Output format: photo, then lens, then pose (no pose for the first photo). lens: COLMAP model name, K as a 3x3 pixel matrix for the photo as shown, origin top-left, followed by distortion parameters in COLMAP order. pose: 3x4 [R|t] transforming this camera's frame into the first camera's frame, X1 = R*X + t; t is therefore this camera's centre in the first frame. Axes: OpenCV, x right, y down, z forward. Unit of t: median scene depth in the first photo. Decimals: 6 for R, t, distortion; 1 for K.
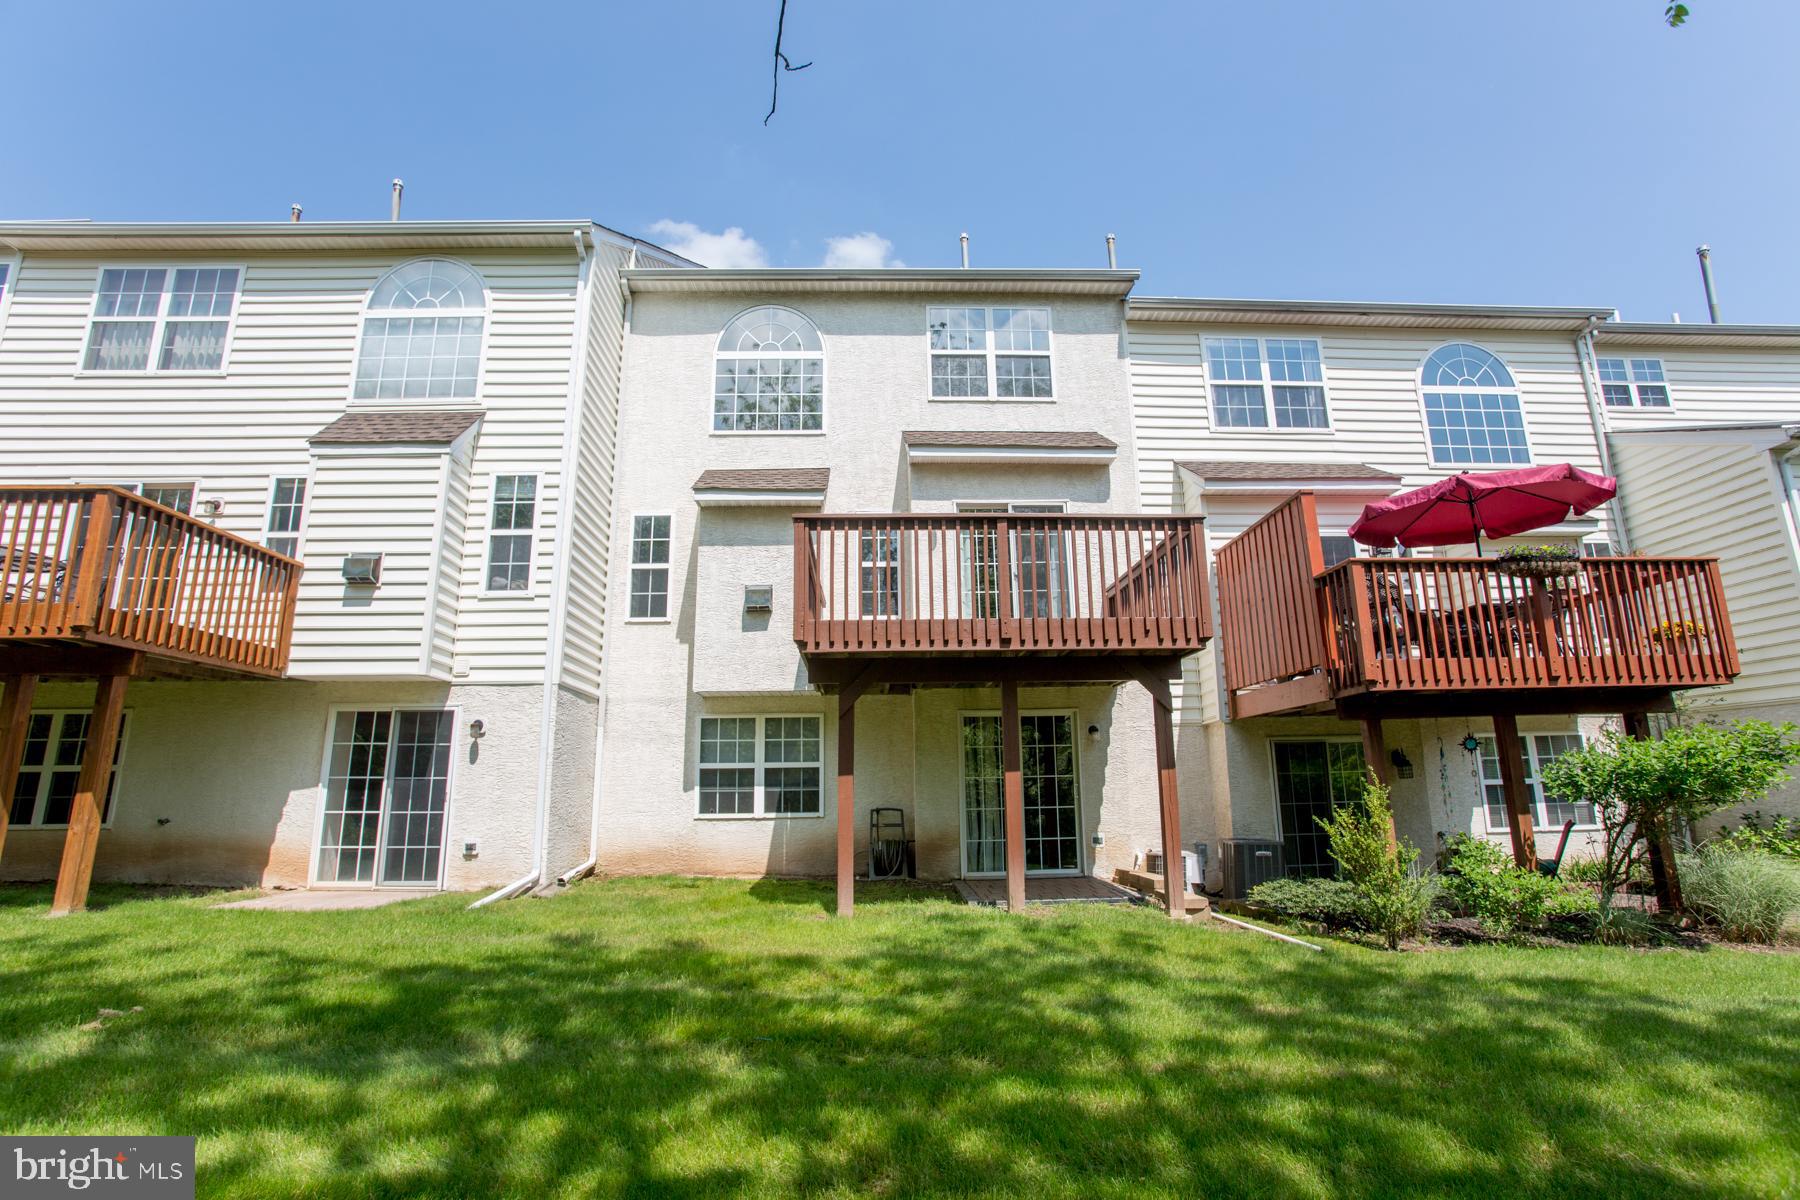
lens RADIAL K [[863.9, 0, 899.7], [0, 863.9, 602.1], [0, 0, 1]] dist [-0.022349, 0.003110]
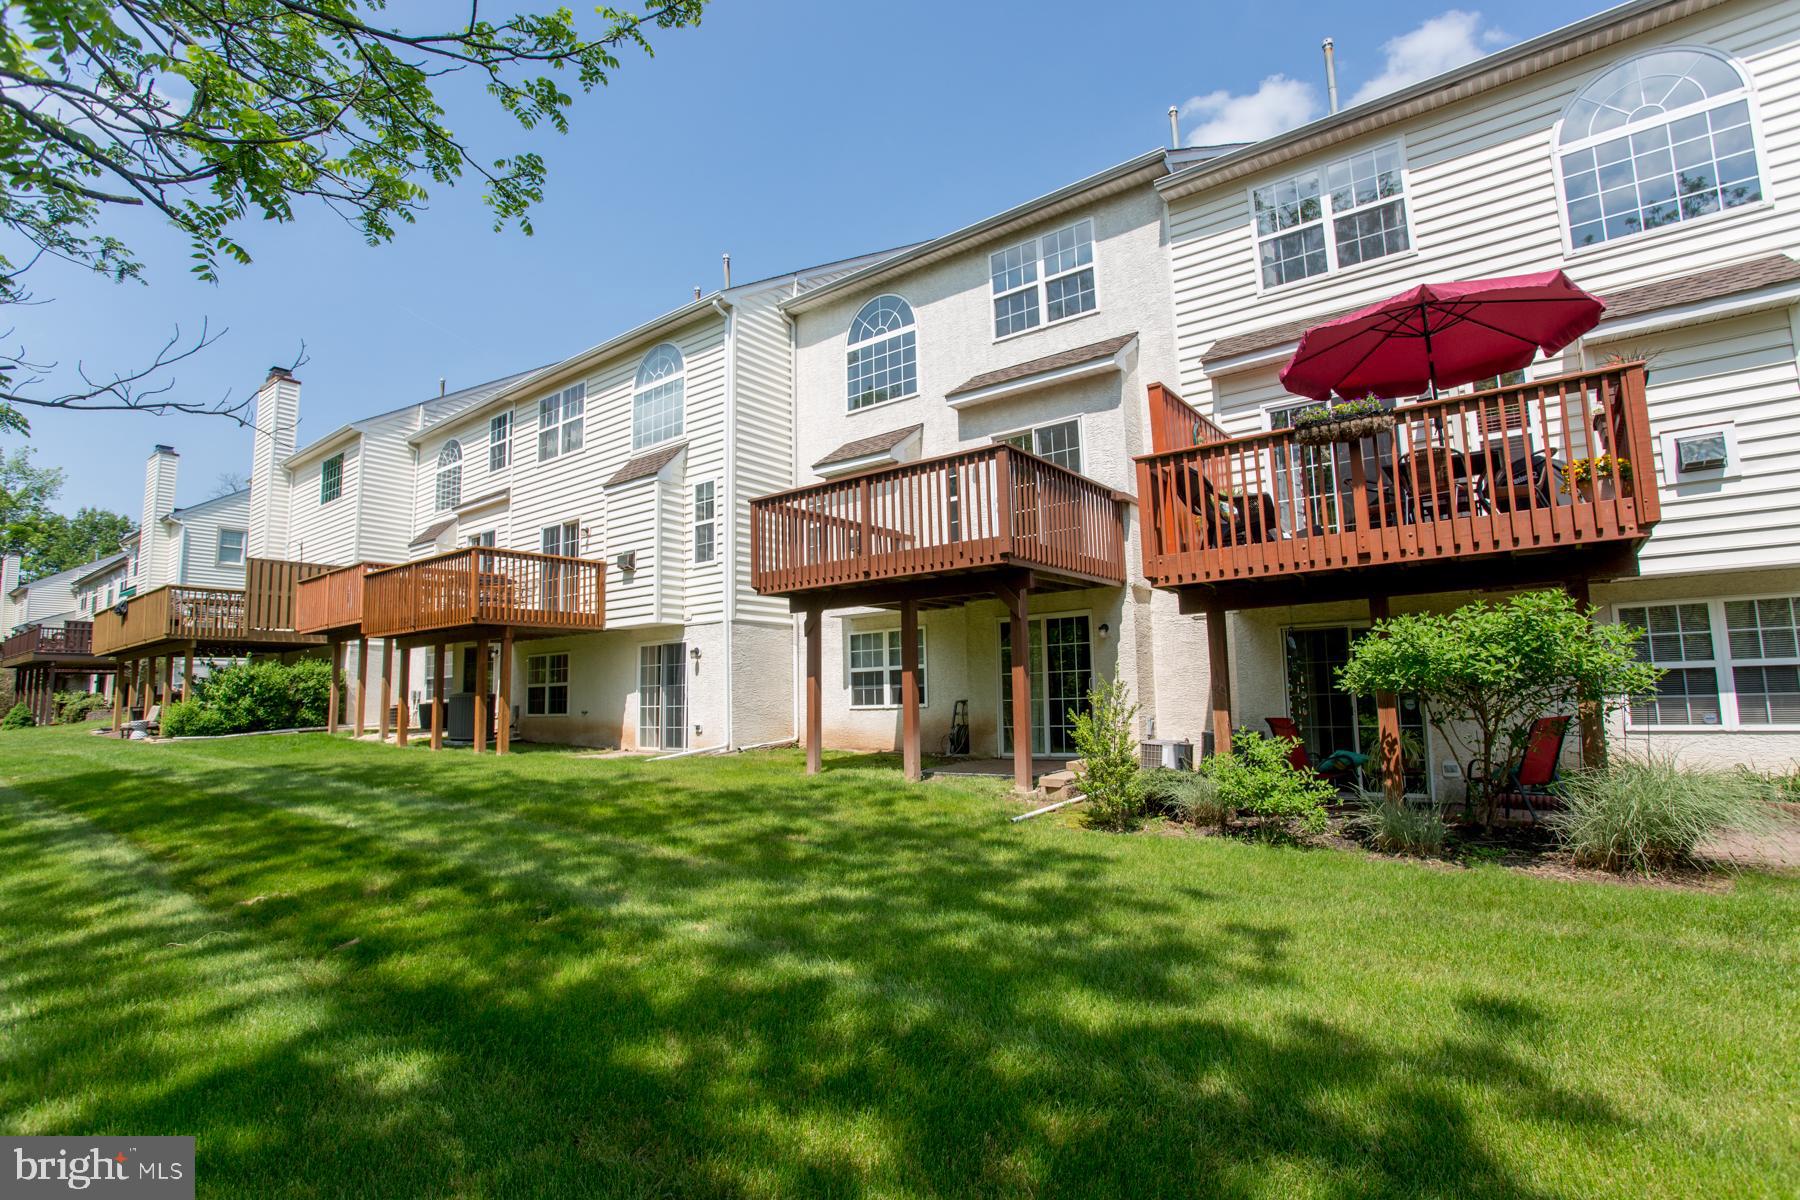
lens RADIAL K [[863.9, 0, 898.1], [0, 863.9, 595.8], [0, 0, 1]] dist [-0.022349, 0.003110]
pose [[0.787057, -0.083261, -0.611235, 0.698673], [0.151133, 0.986678, 0.060204, 0.005234], [0.598080, -0.139762, 0.789156, -0.002521]]
